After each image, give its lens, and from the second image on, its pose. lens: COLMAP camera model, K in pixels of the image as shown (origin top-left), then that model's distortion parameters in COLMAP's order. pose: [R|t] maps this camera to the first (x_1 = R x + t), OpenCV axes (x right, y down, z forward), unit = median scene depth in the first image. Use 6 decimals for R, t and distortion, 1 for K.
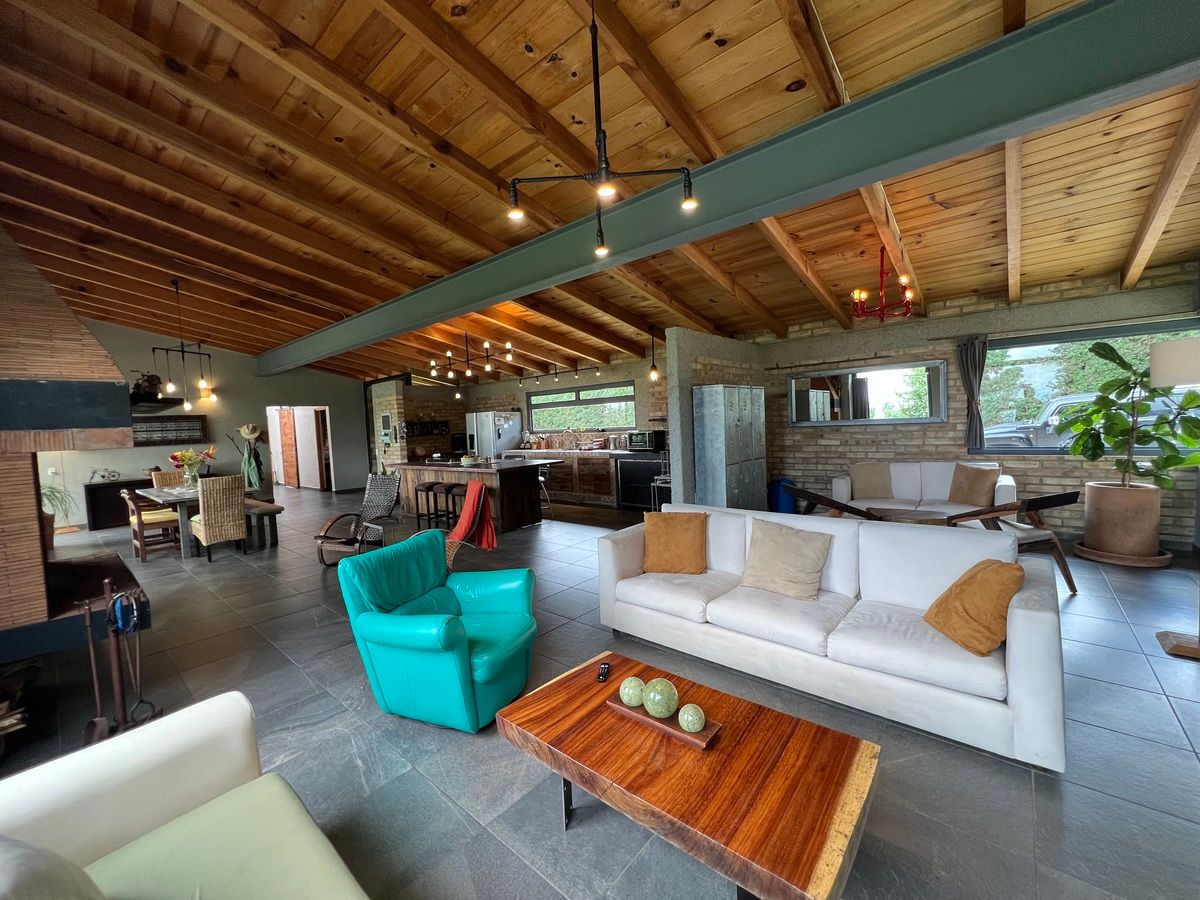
lens RADIAL K [[479.9, 0, 597.1], [0, 479.9, 451.0], [0, 0, 1]] dist [-0.003401, 0.001331]
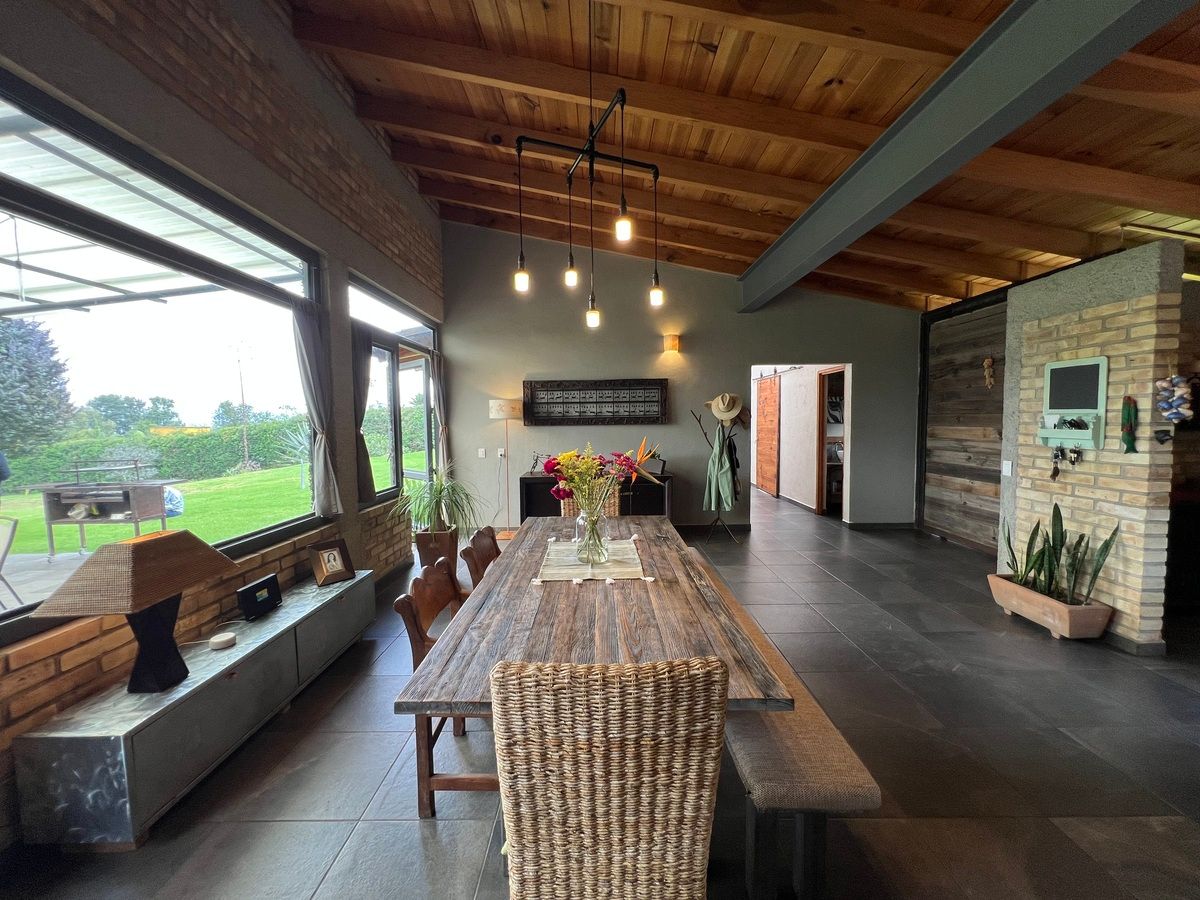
lens RADIAL K [[479.9, 0, 596.4], [0, 479.9, 447.4], [0, 0, 1]] dist [-0.003401, 0.001331]
pose [[0.647095, 0.082173, -0.757968, -0.395979], [-0.062961, 0.996538, 0.054286, -0.014366], [0.759805, 0.012594, 0.650029, 0.524926]]
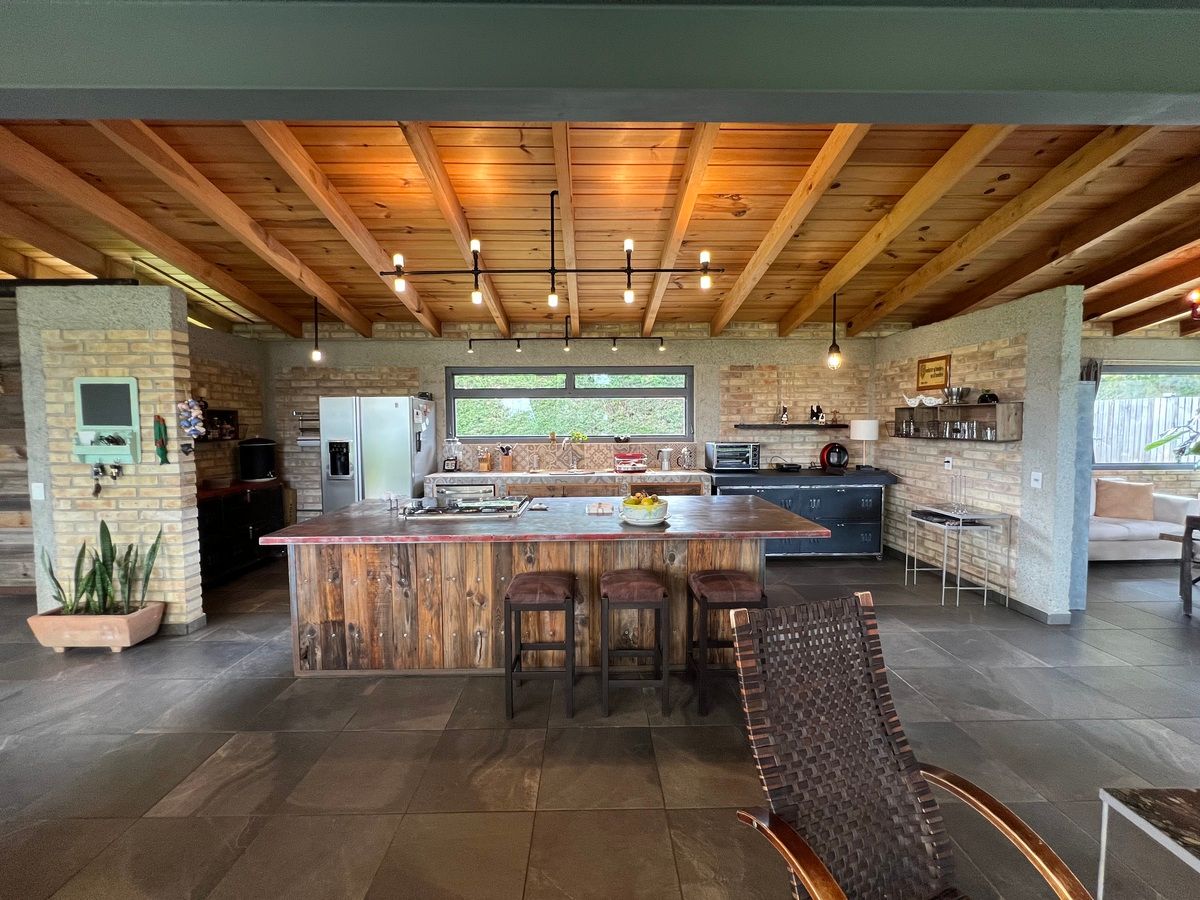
lens RADIAL K [[479.9, 0, 597.8], [0, 479.9, 447.3], [0, 0, 1]] dist [-0.003401, 0.001331]
pose [[0.743571, 0.007782, 0.668611, -0.405058], [0.011510, 0.999635, -0.024435, -0.015960], [-0.668558, 0.025865, 0.743210, 0.507993]]
